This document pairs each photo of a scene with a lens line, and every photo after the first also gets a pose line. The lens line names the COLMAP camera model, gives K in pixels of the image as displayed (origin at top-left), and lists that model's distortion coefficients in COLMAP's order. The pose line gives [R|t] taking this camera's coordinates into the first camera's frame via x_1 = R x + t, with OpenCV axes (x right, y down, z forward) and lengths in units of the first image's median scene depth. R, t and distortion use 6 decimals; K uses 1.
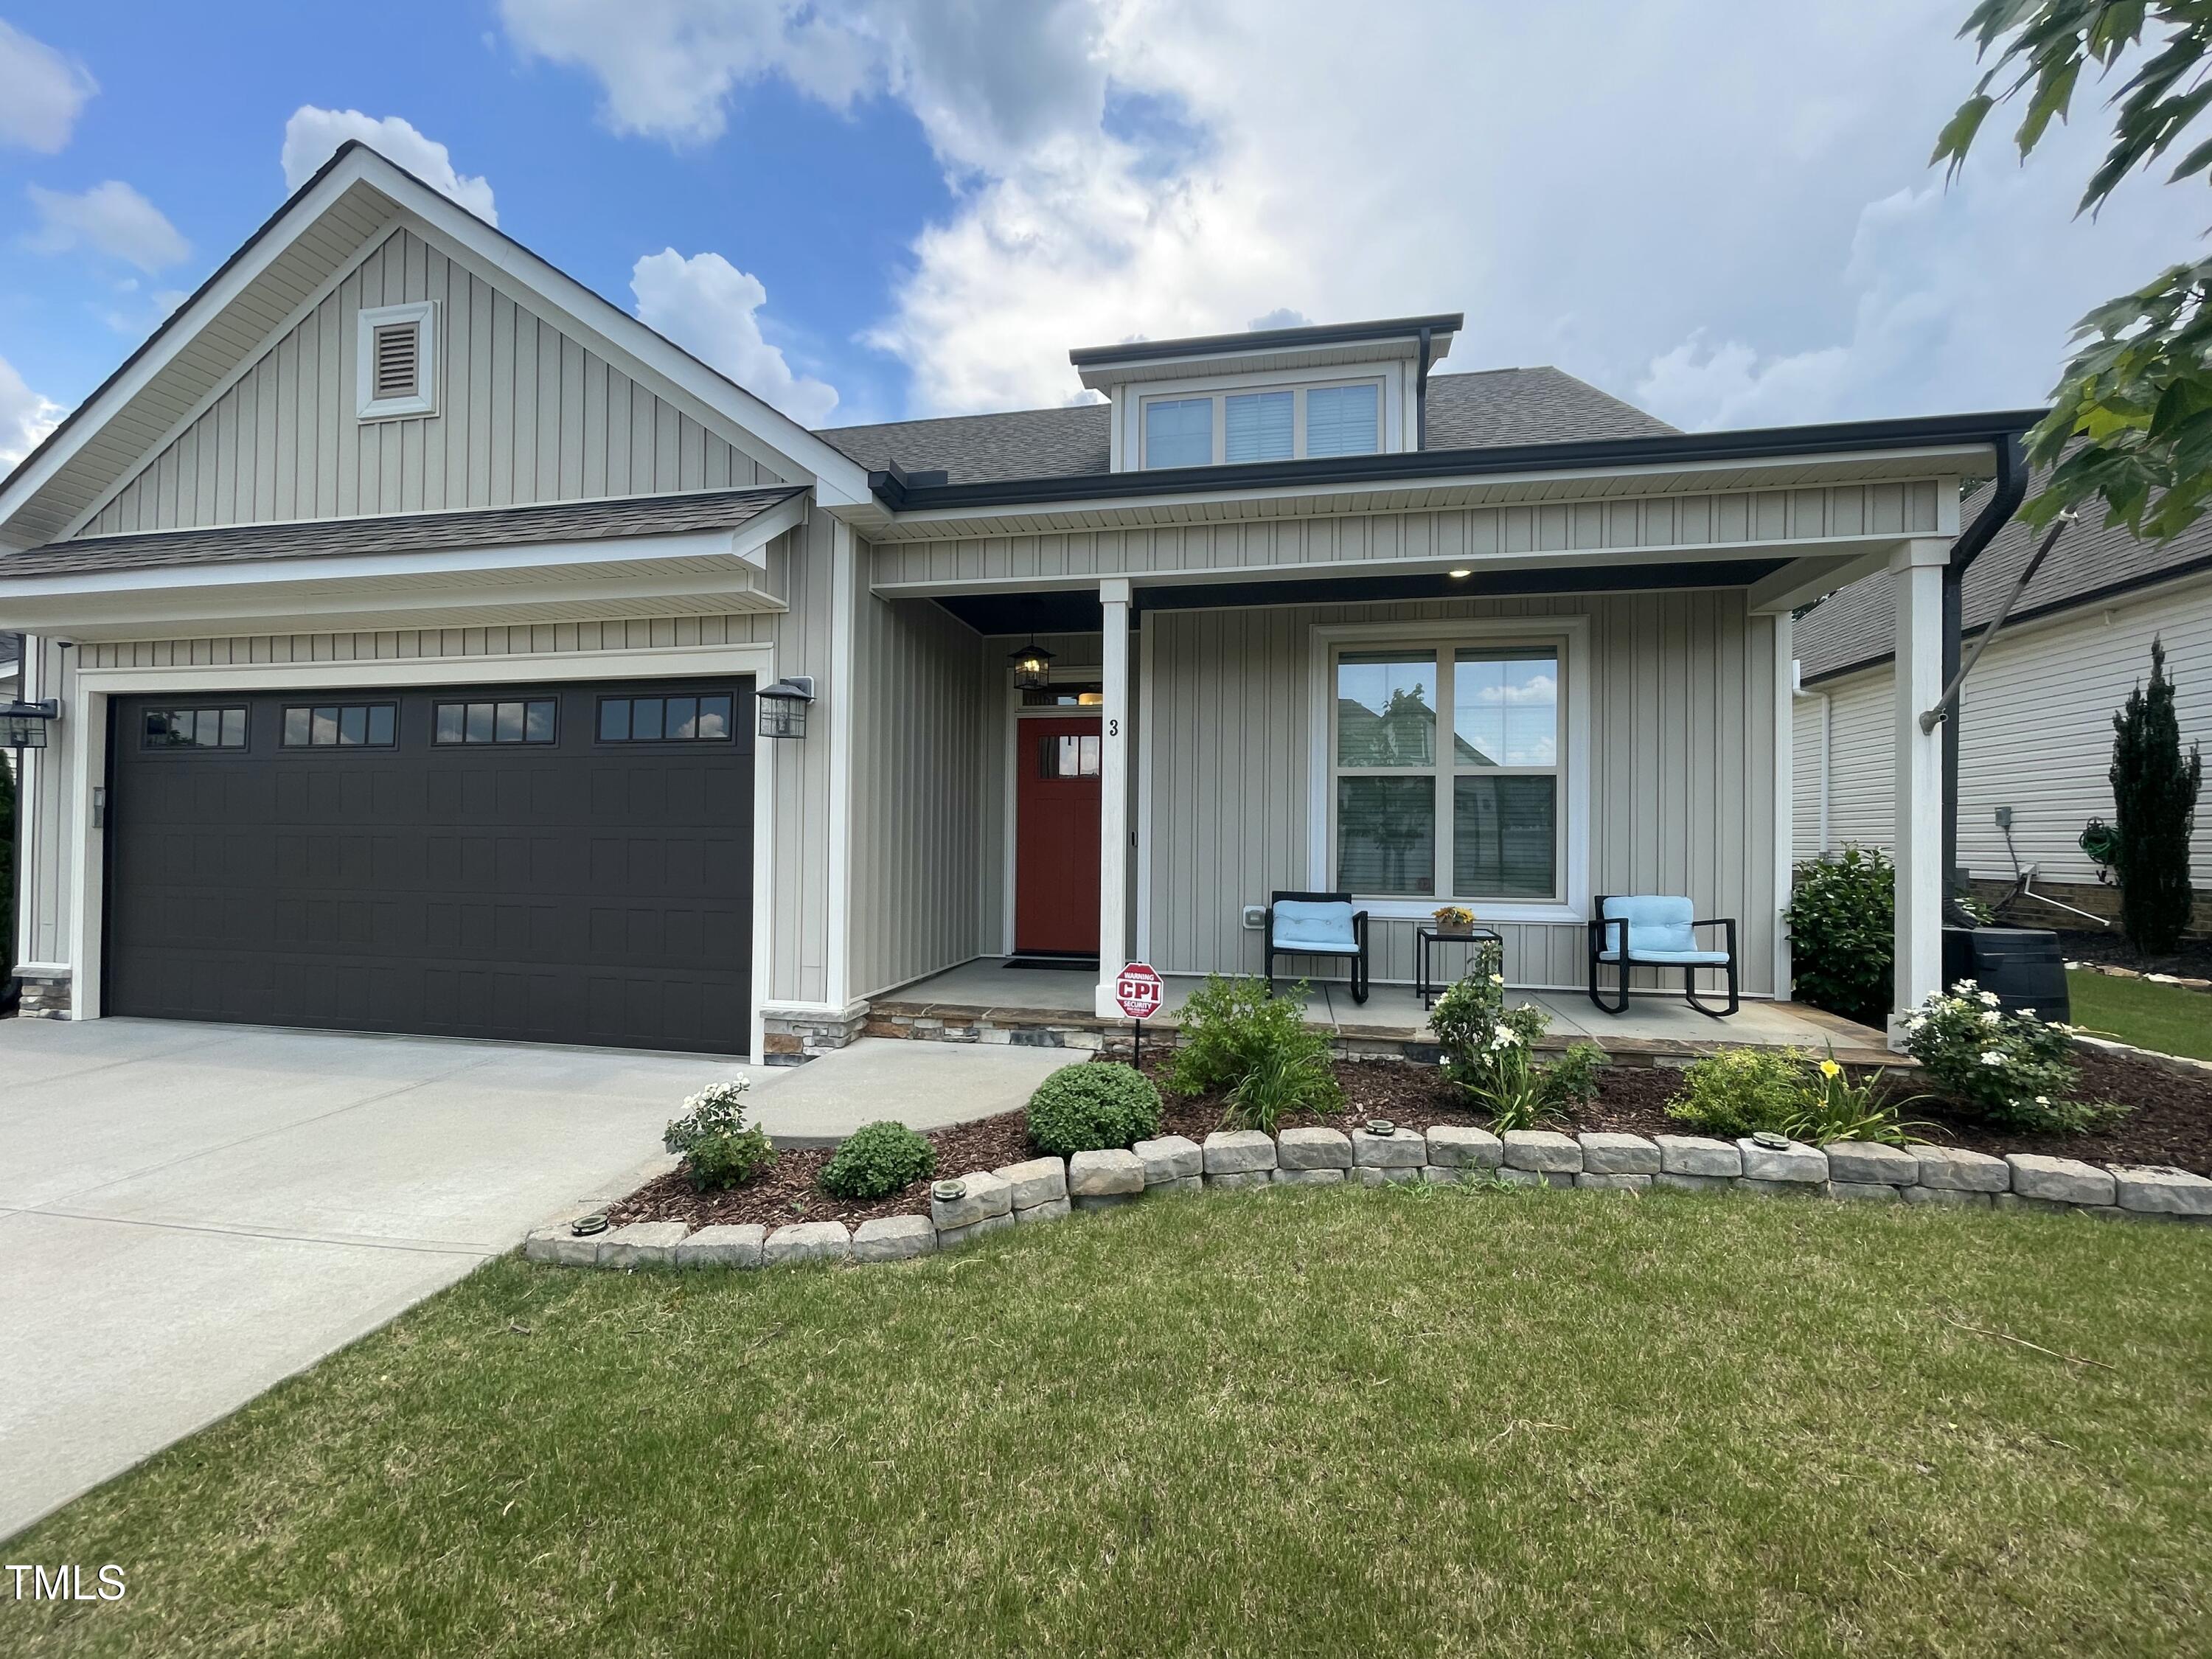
lens RADIAL K [[903.8, 0, 1111.8], [0, 903.8, 828.2], [0, 0, 1]] dist [0.000598, 0.001398]
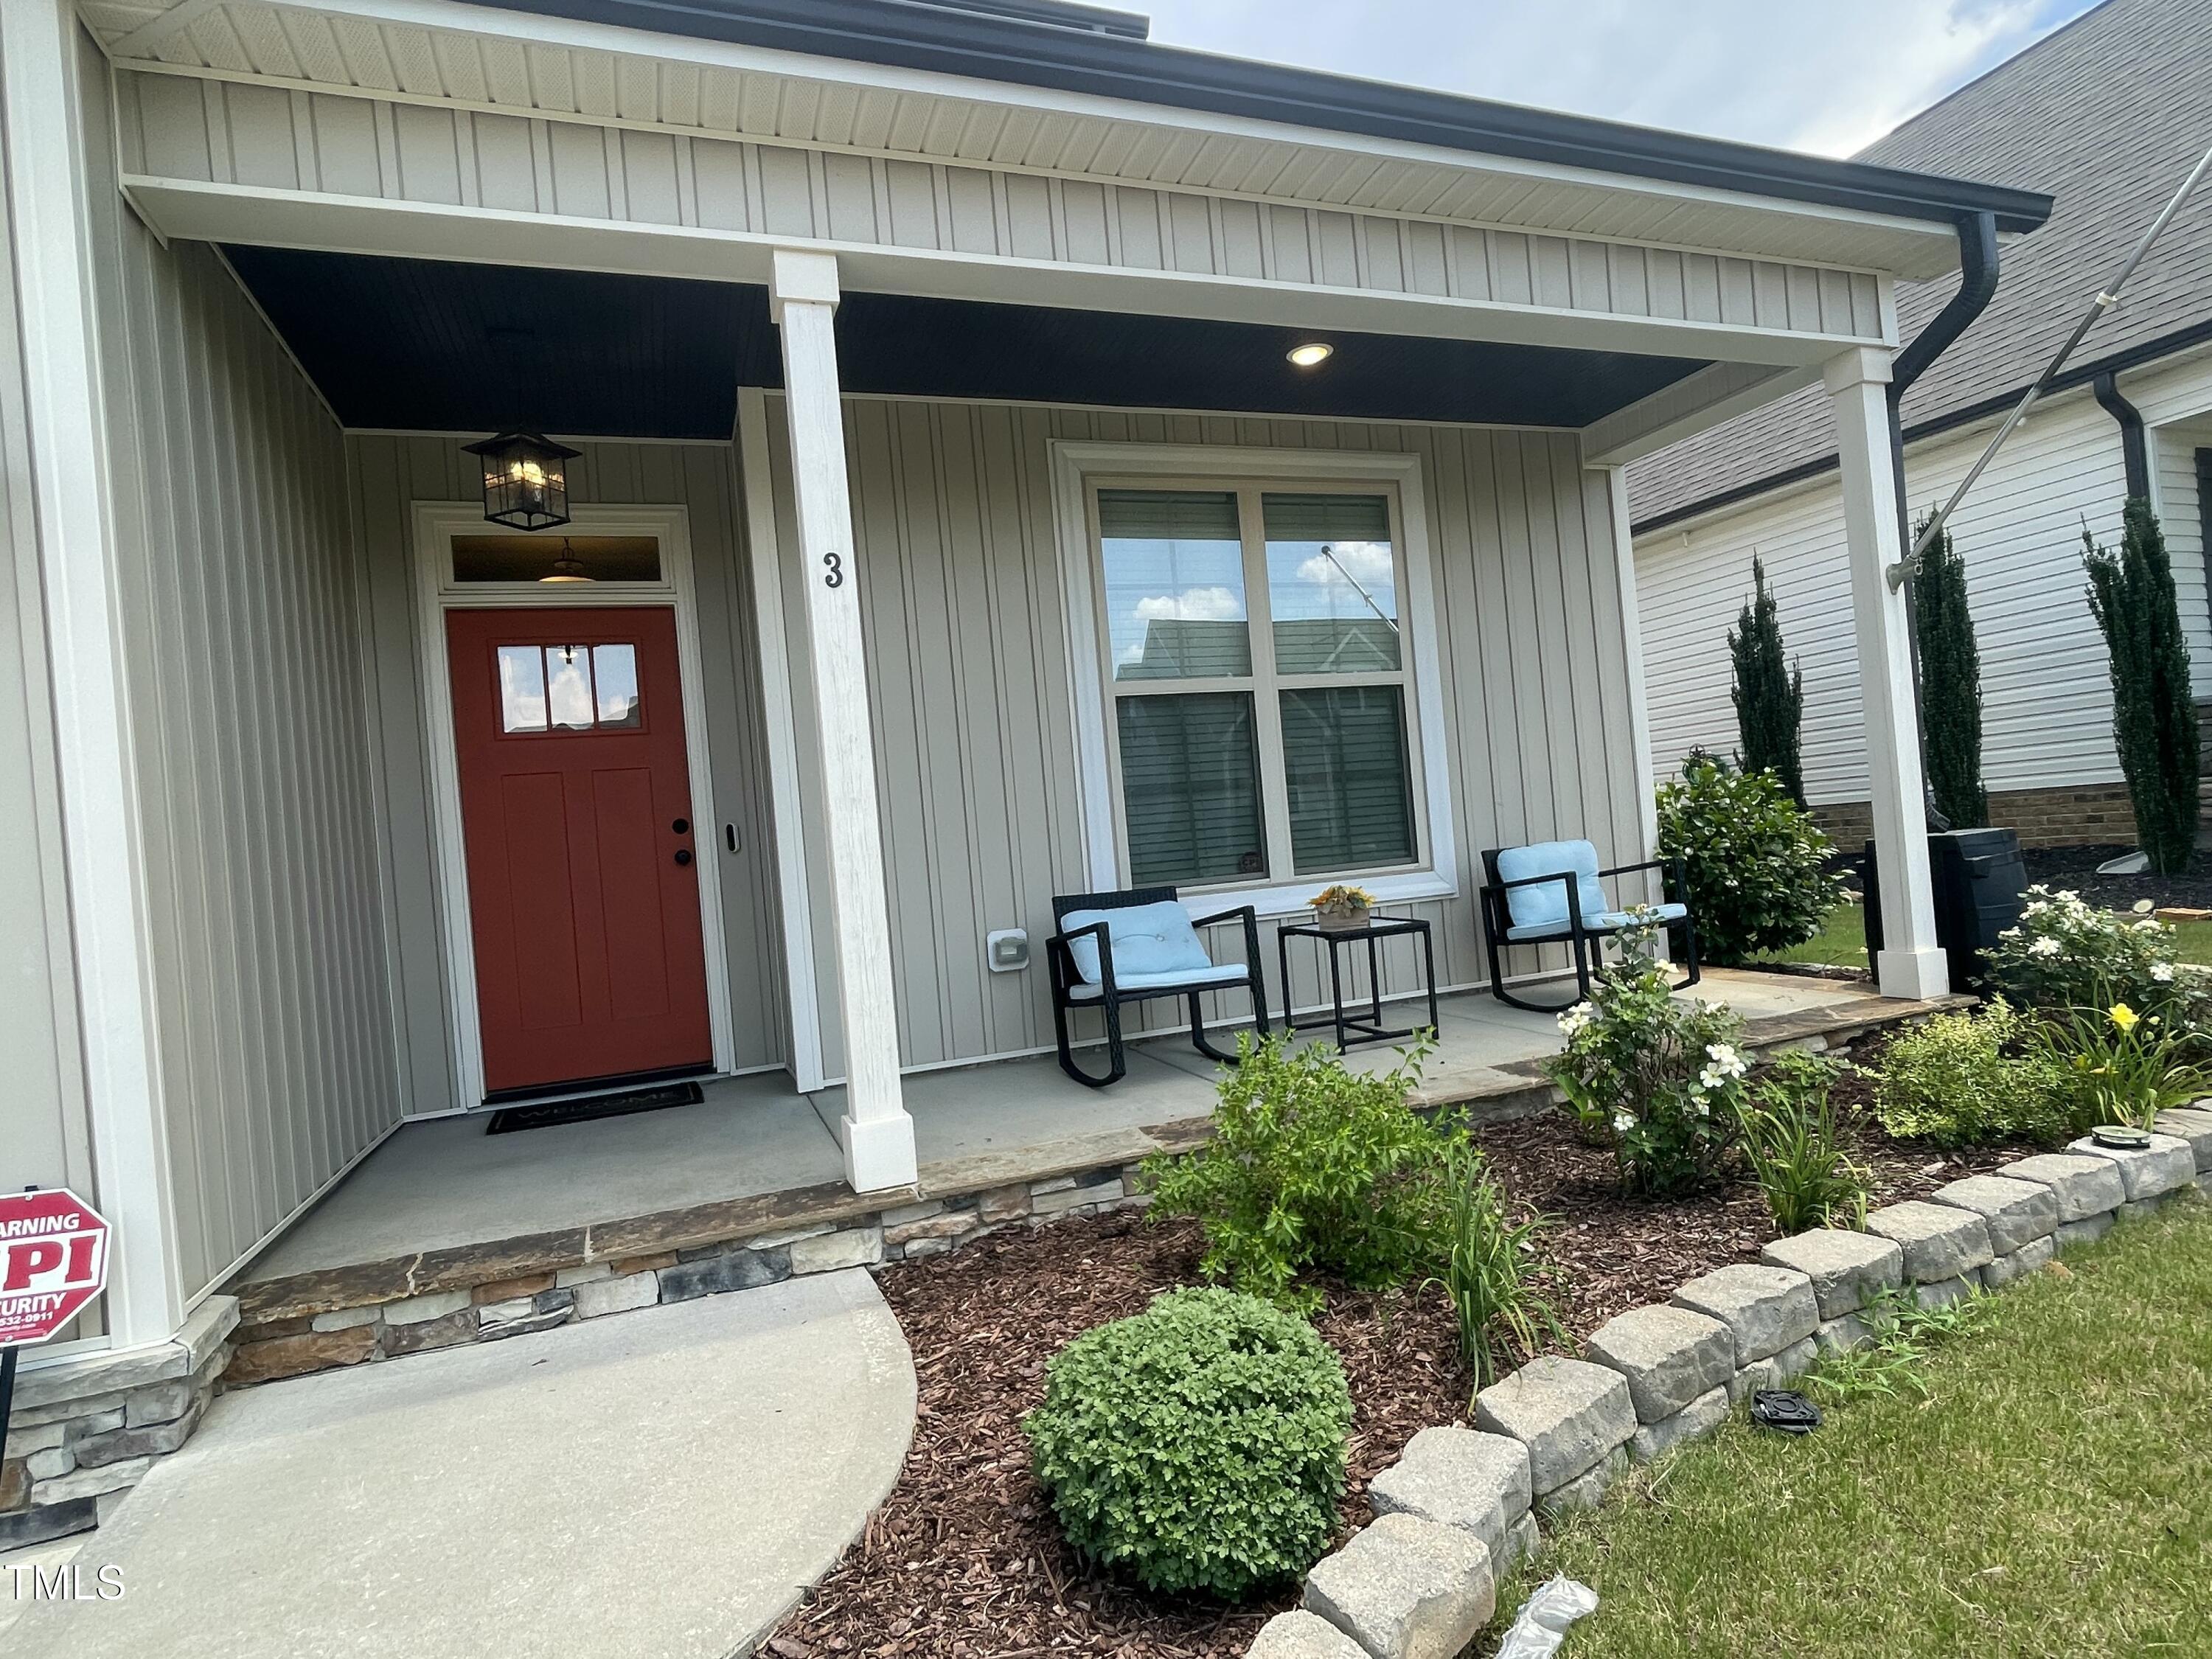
lens RADIAL K [[1210.3, 0, 1107.3], [0, 1210.3, 833.3], [0, 0, 1]] dist [-0.005558, 0.000010]
pose [[0.846315, -0.077532, 0.527010, -0.214282], [0.088612, 0.996057, 0.004237, 0.034259], [-0.525260, 0.043114, 0.849849, 0.390751]]
